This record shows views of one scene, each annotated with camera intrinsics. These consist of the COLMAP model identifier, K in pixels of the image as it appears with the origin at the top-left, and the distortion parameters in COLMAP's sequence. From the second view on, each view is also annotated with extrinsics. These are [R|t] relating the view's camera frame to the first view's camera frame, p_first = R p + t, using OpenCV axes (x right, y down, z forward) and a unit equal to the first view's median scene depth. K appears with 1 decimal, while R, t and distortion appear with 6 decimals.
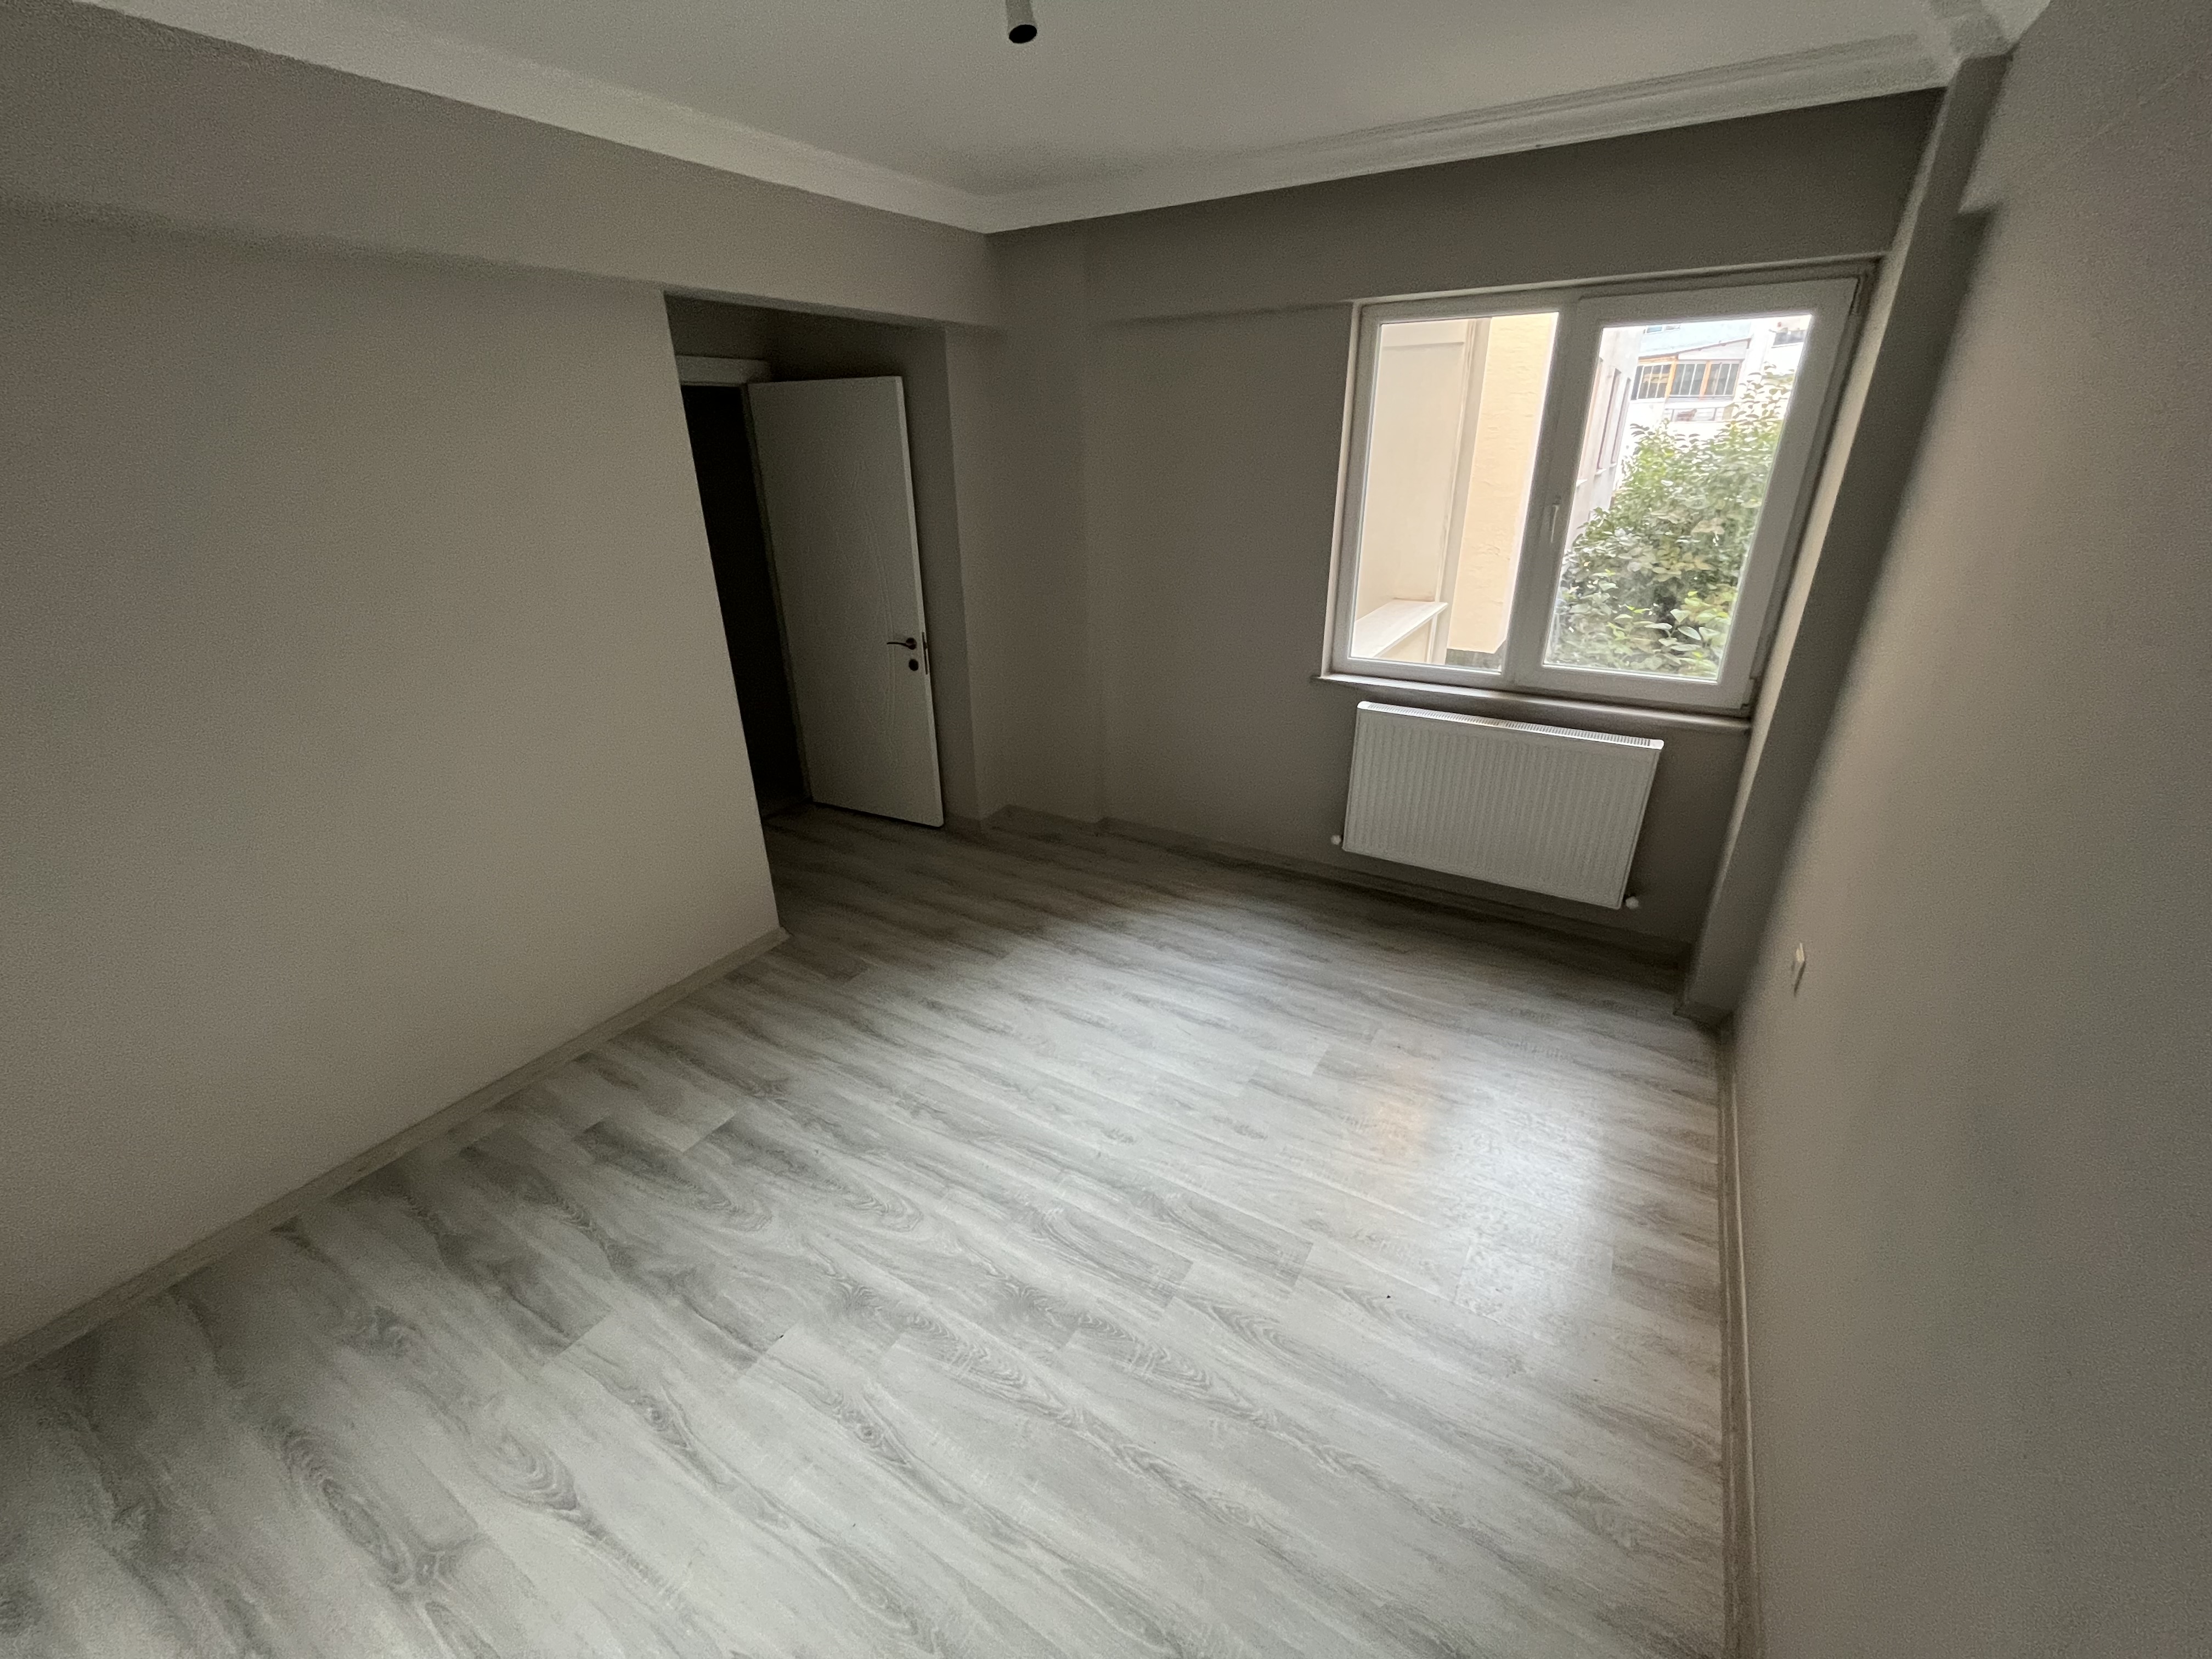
lens RADIAL K [[900.6, 0, 1103.3], [0, 900.6, 832.5], [0, 0, 1]] dist [-0.001337, -0.000007]
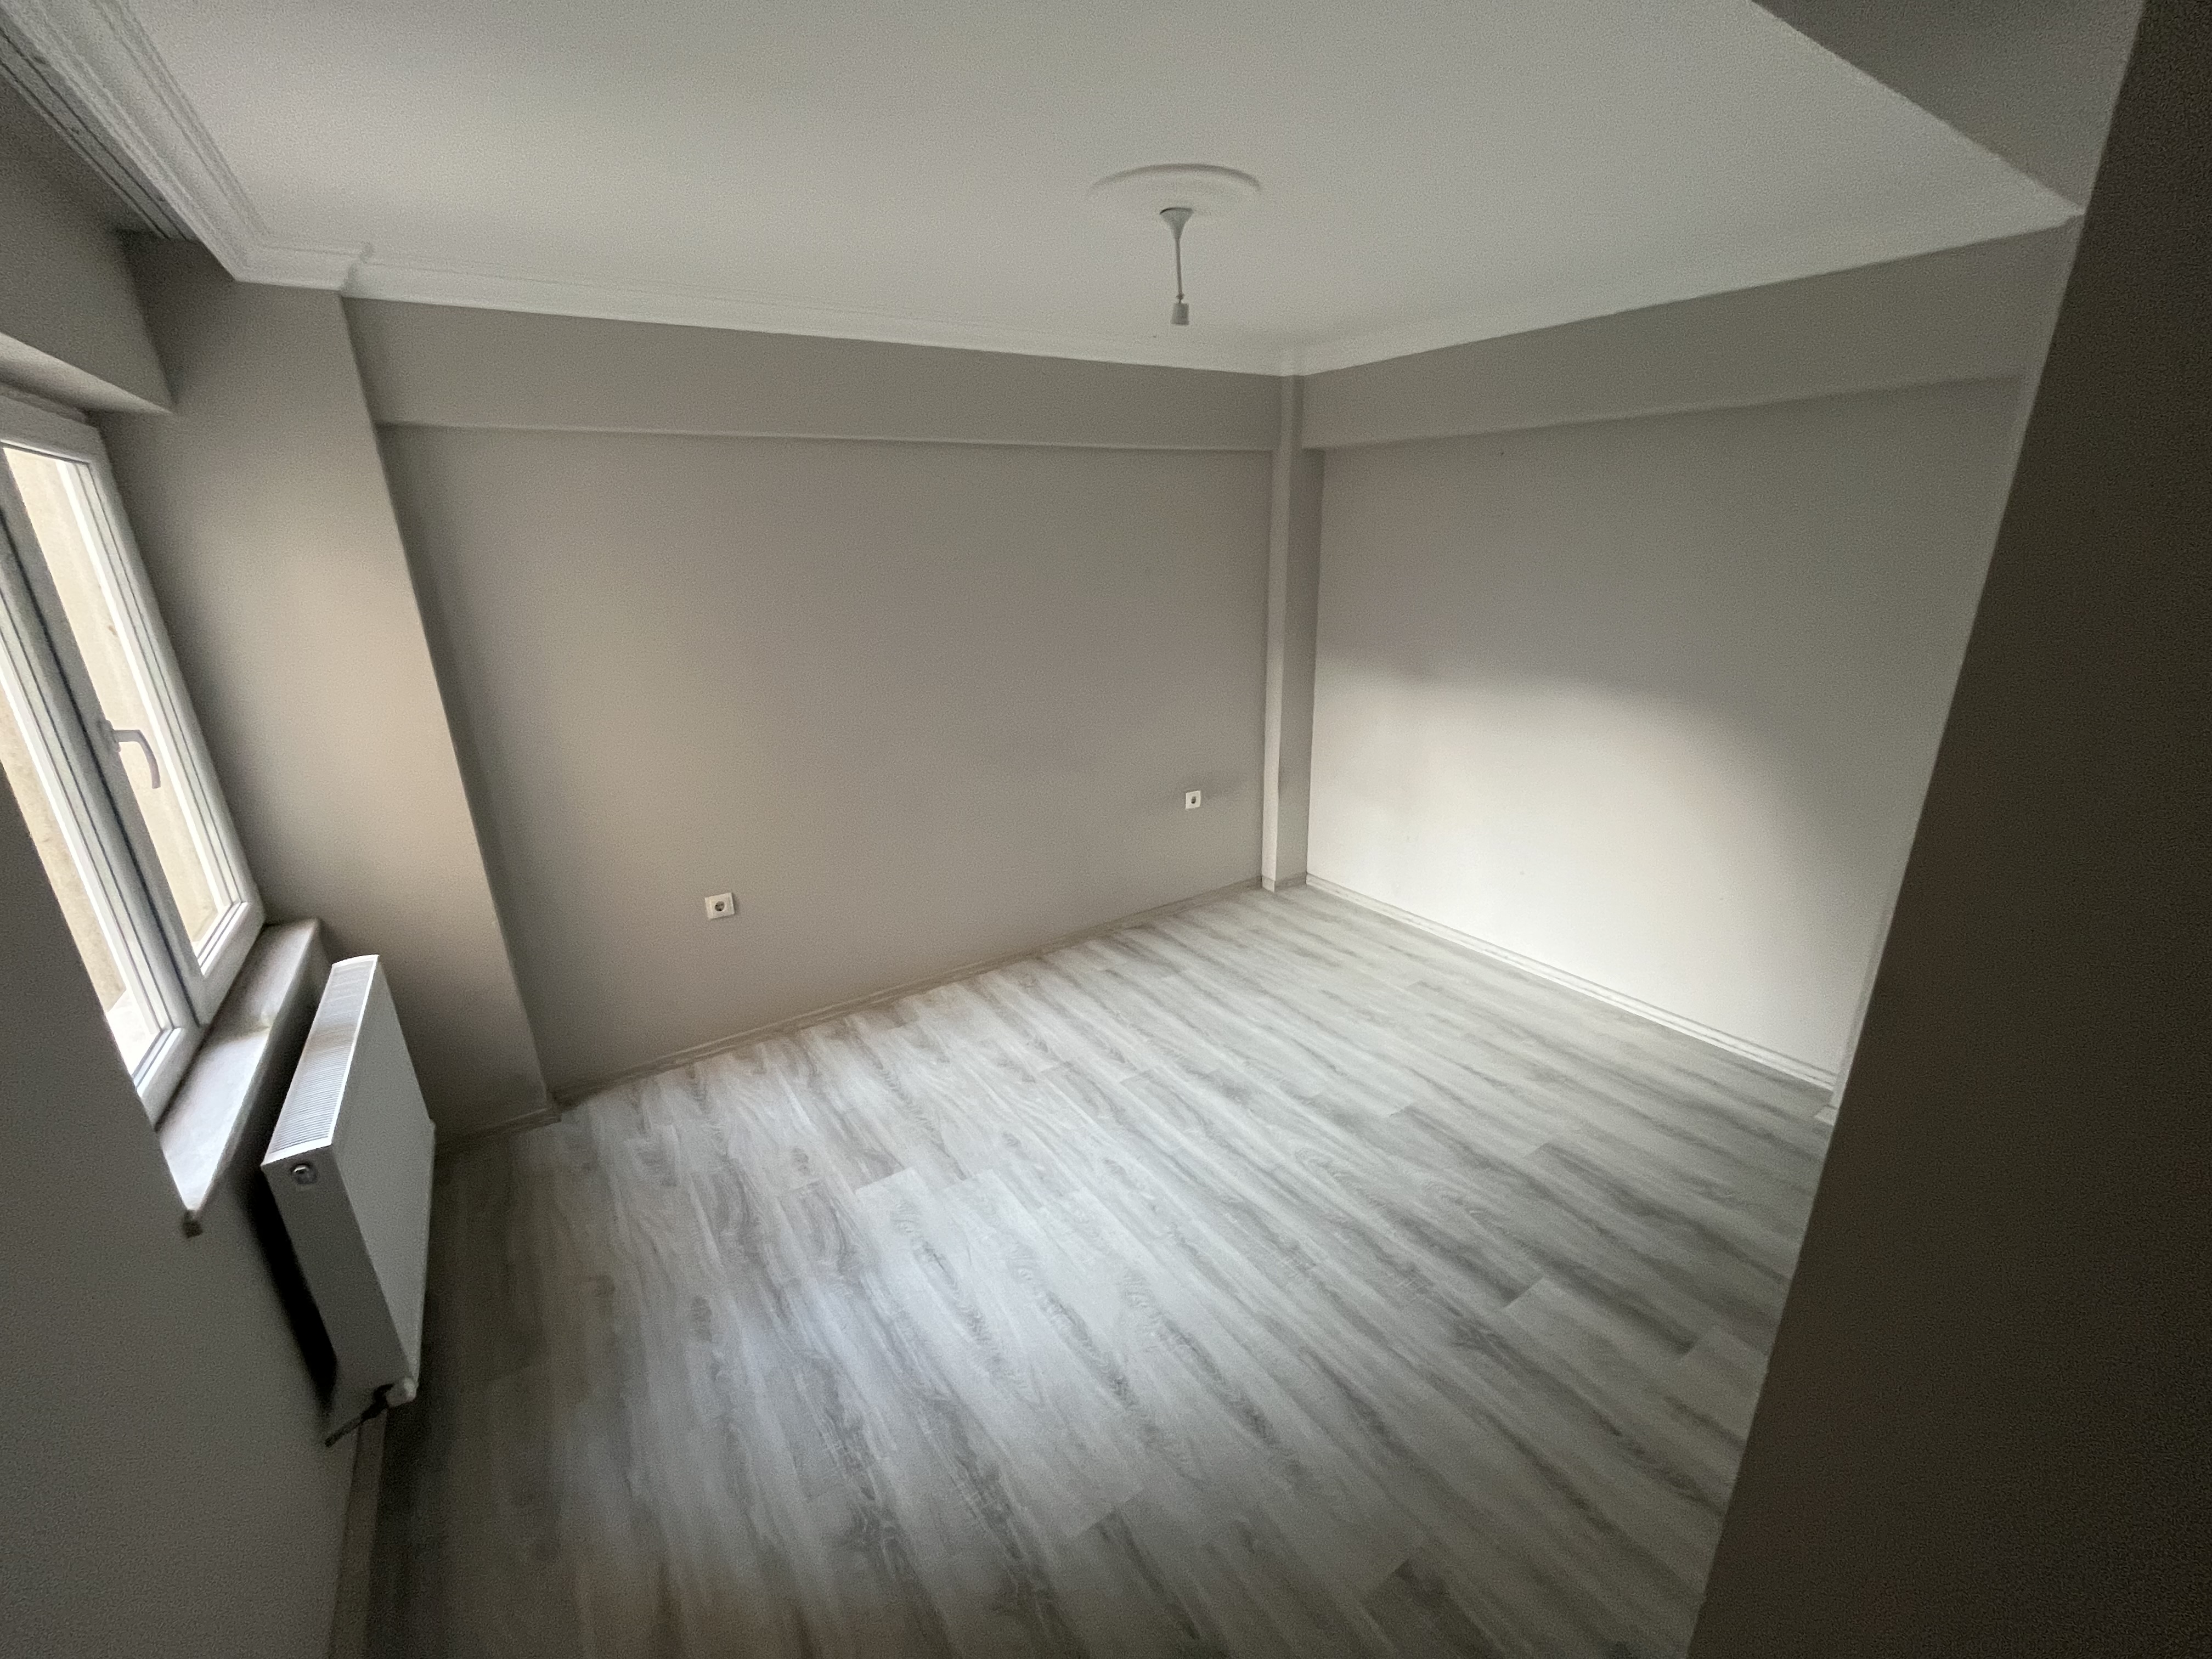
lens RADIAL K [[900.6, 0, 1103.3], [0, 900.6, 832.5], [0, 0, 1]] dist [-0.001337, -0.000007]
pose [[-0.907498, -0.091298, 0.410015, -0.396812], [0.206718, 0.752651, 0.625128, -0.685772], [-0.365671, 0.652060, -0.664156, 1.505880]]
